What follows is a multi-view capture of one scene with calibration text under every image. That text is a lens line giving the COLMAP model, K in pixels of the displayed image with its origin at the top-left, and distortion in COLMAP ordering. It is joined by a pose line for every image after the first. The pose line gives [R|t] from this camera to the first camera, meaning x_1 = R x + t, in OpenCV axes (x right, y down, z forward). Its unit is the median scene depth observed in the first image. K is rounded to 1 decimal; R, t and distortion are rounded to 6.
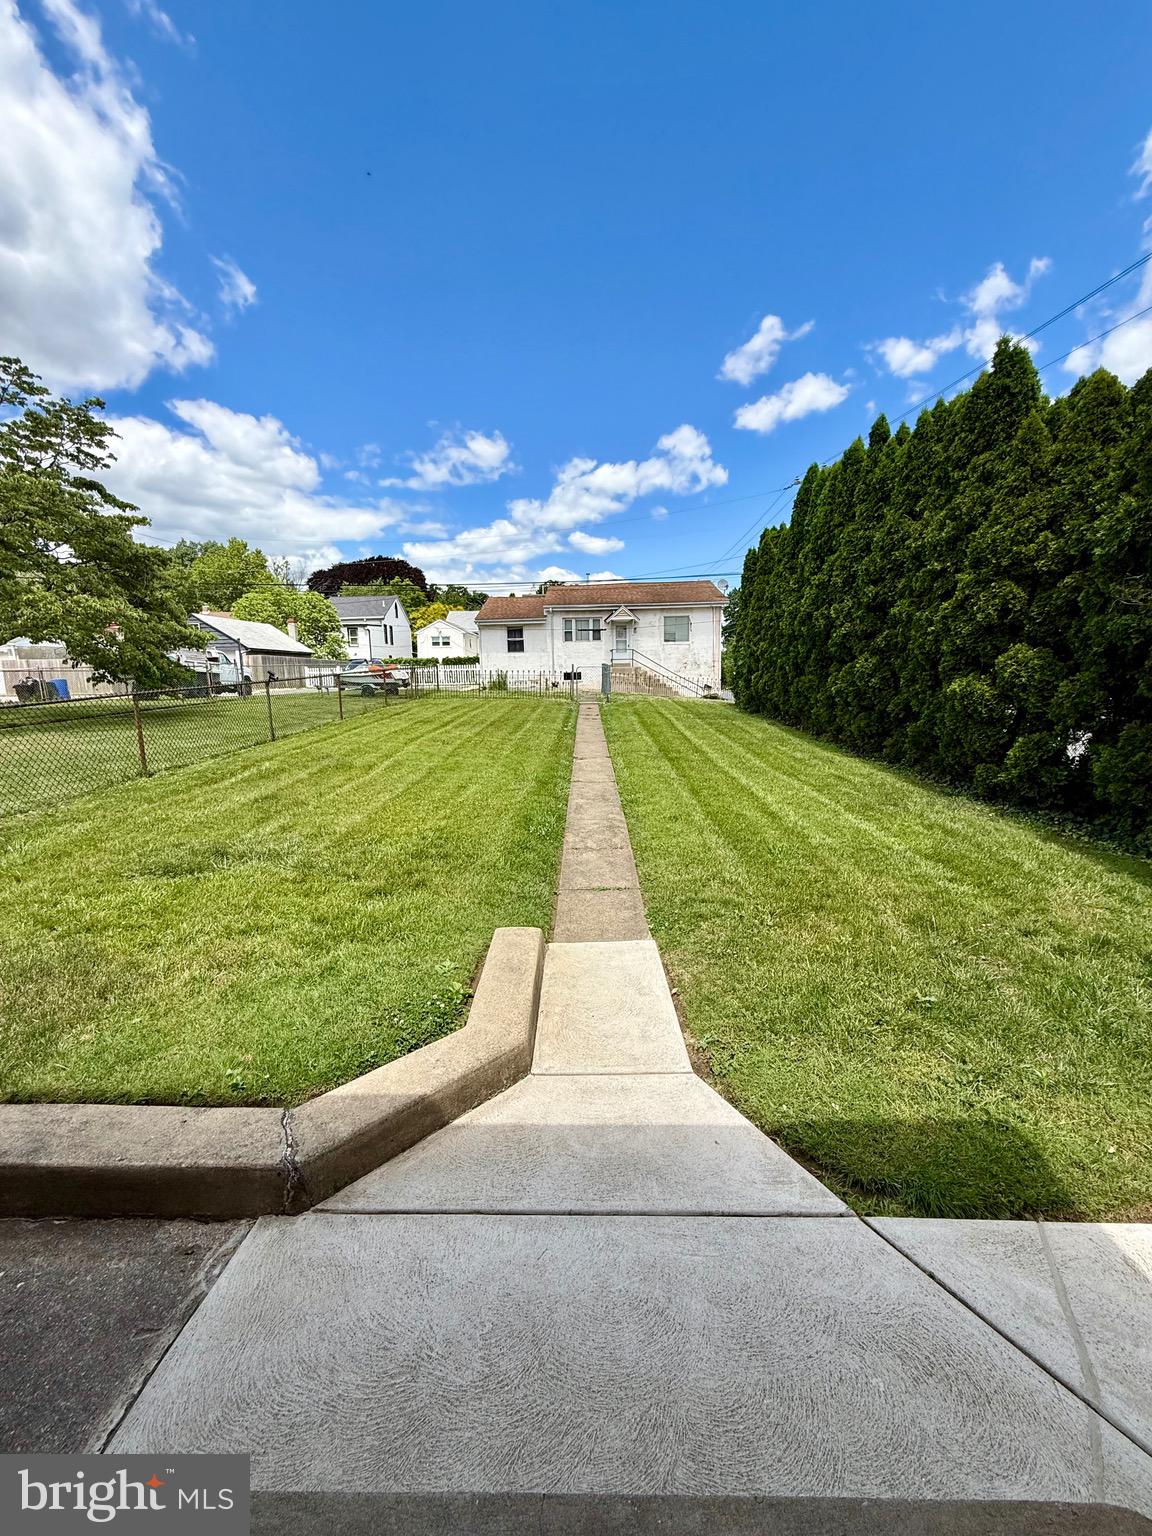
lens RADIAL K [[614.9, 0, 577.6], [0, 614.9, 758.8], [0, 0, 1]] dist [0.000413, -0.000335]
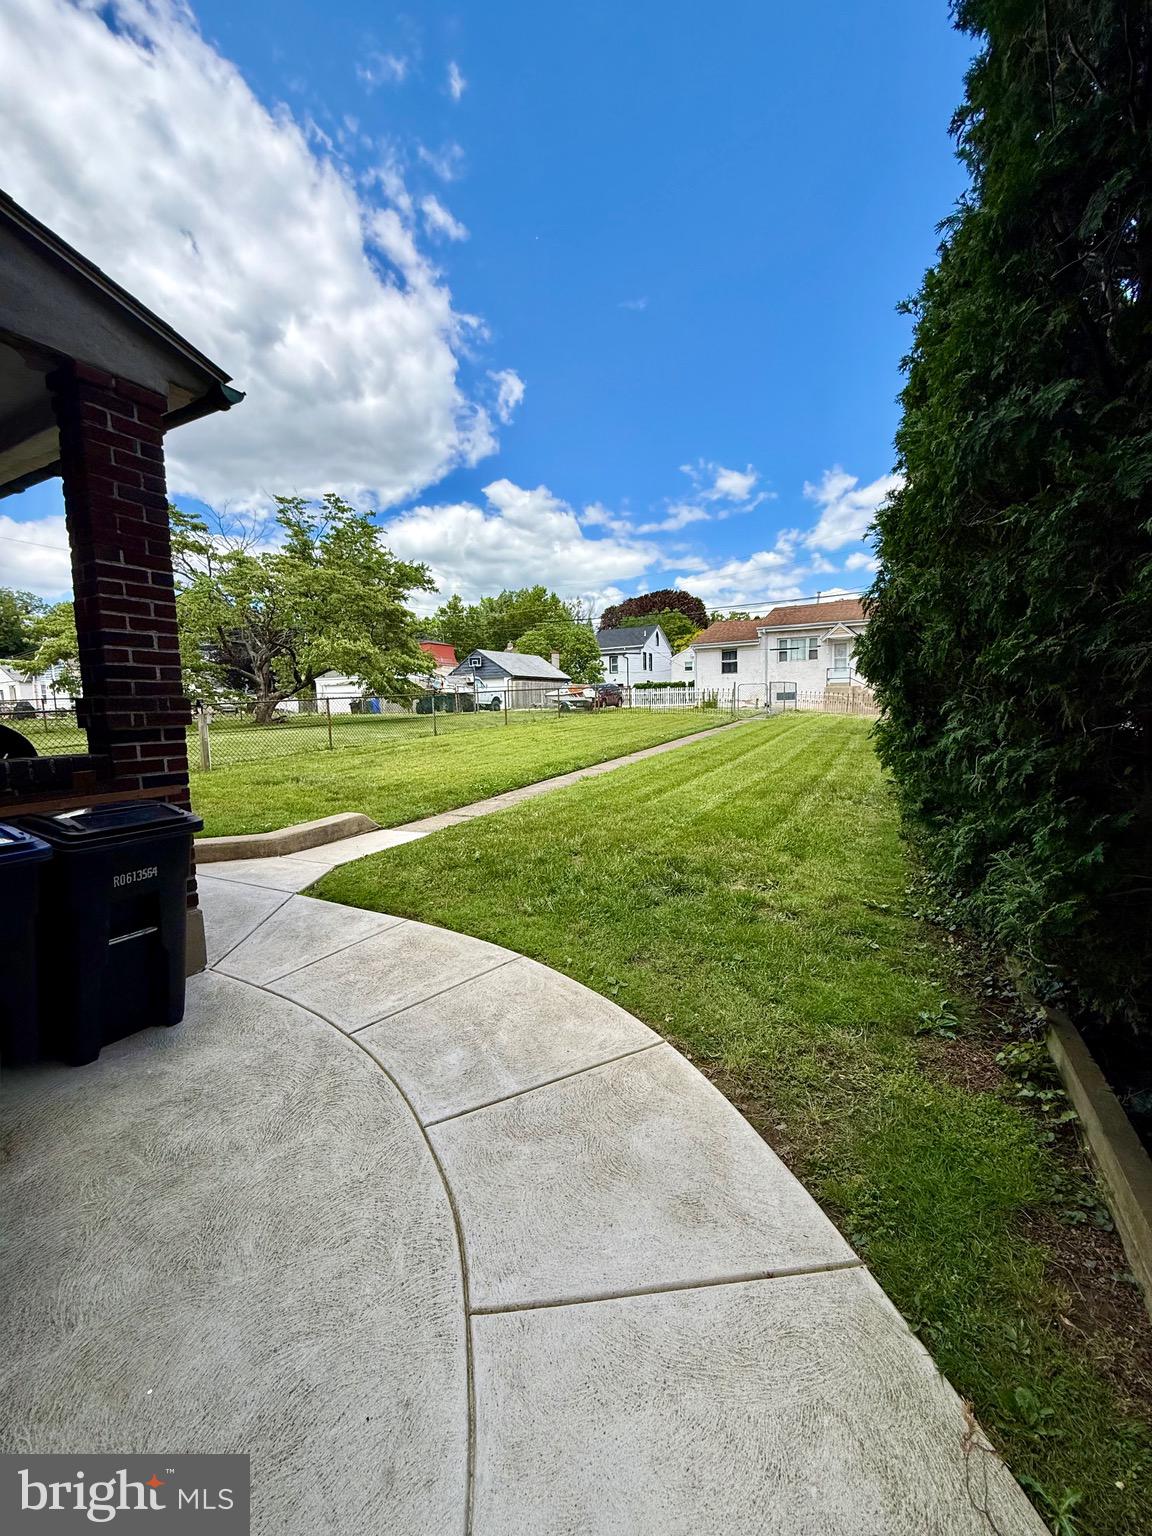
lens RADIAL K [[611.6, 0, 646.1], [0, 611.6, 777.0], [0, 0, 1]] dist [0.000135, -0.000050]
pose [[0.926977, 0.037809, -0.373207, 0.158443], [-0.041758, 0.999125, -0.002500, 0.015730], [0.372785, 0.017902, 0.927745, -0.041520]]
